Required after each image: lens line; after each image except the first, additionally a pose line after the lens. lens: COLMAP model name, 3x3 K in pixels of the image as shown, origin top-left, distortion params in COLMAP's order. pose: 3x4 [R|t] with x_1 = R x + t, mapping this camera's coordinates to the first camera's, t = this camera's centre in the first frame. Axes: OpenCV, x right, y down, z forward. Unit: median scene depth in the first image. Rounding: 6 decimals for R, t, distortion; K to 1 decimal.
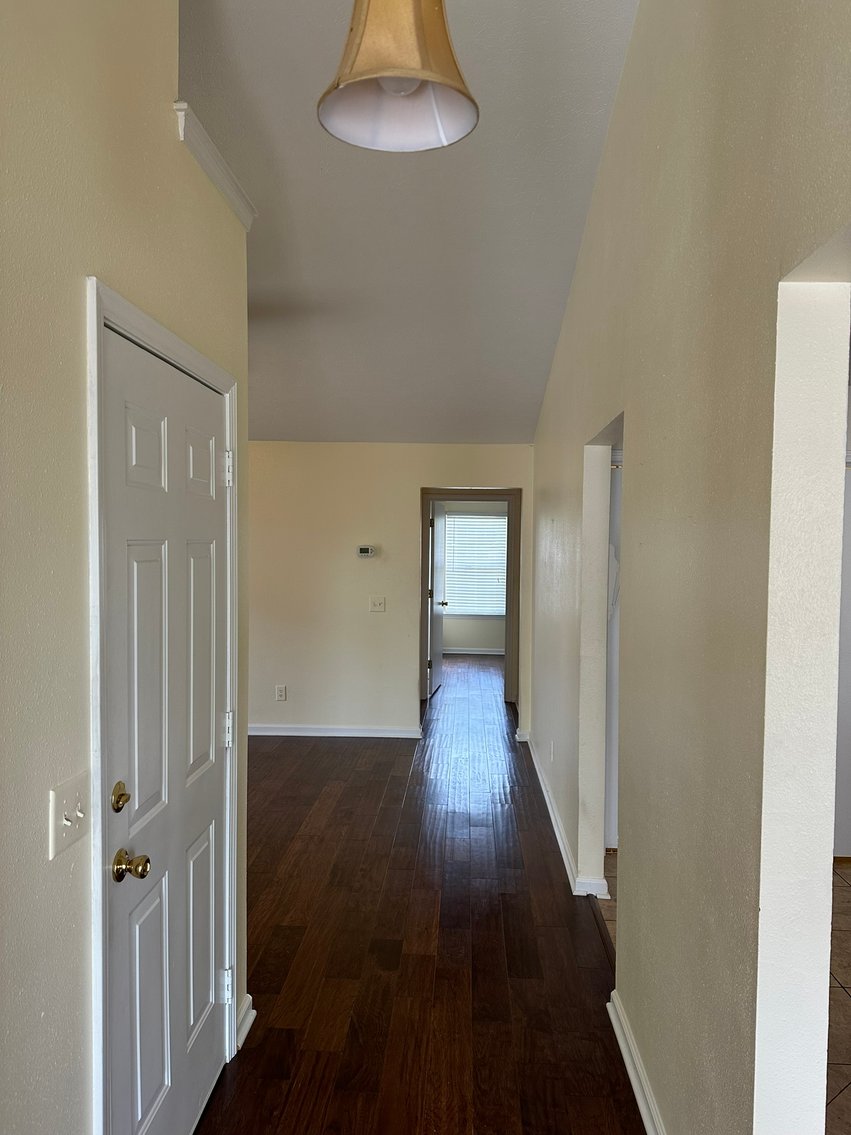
lens RADIAL K [[803.0, 0, 425.5], [0, 803.0, 567.6], [0, 0, 1]] dist [0.039044, -0.037595]
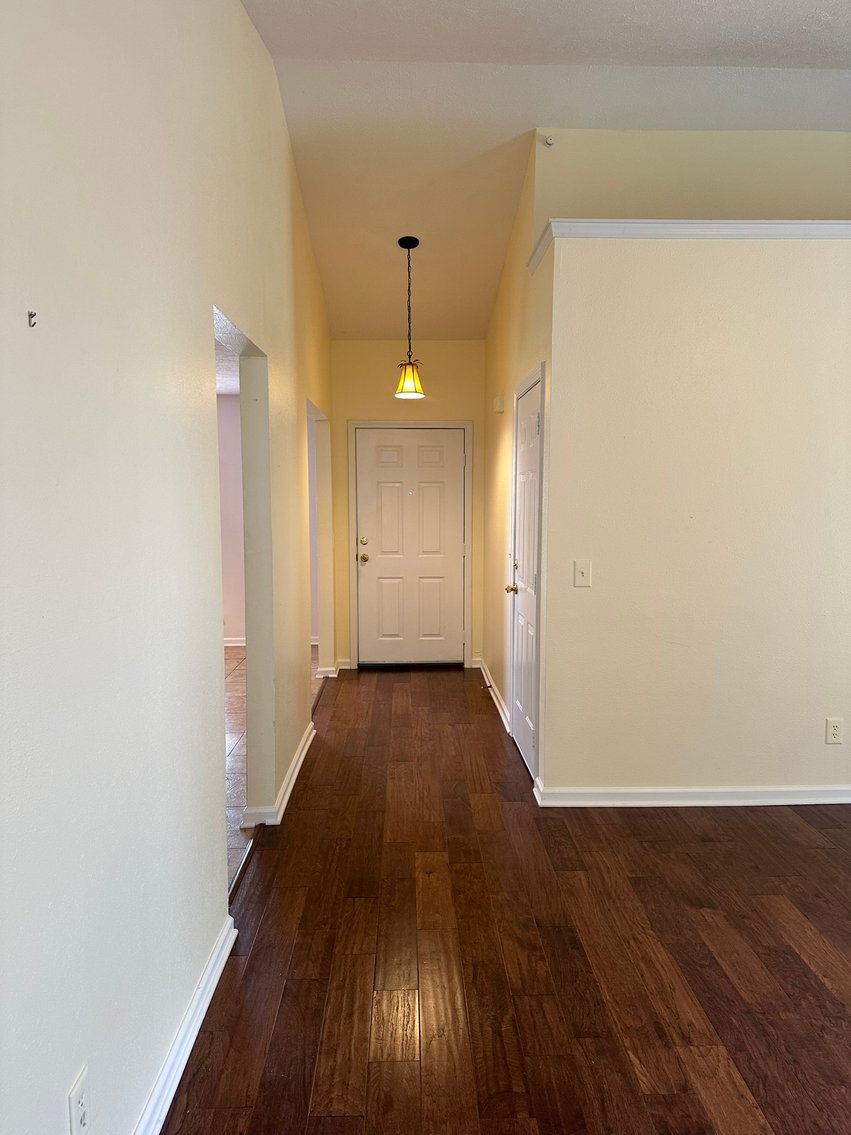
lens RADIAL K [[803.0, 0, 420.3], [0, 803.0, 585.6], [0, 0, 1]] dist [0.039044, -0.037595]
pose [[-0.997415, 0.008371, -0.071363, 0.066613], [-0.002398, 0.988759, 0.149499, -0.023962], [0.071813, 0.149284, -0.986183, 1.661272]]
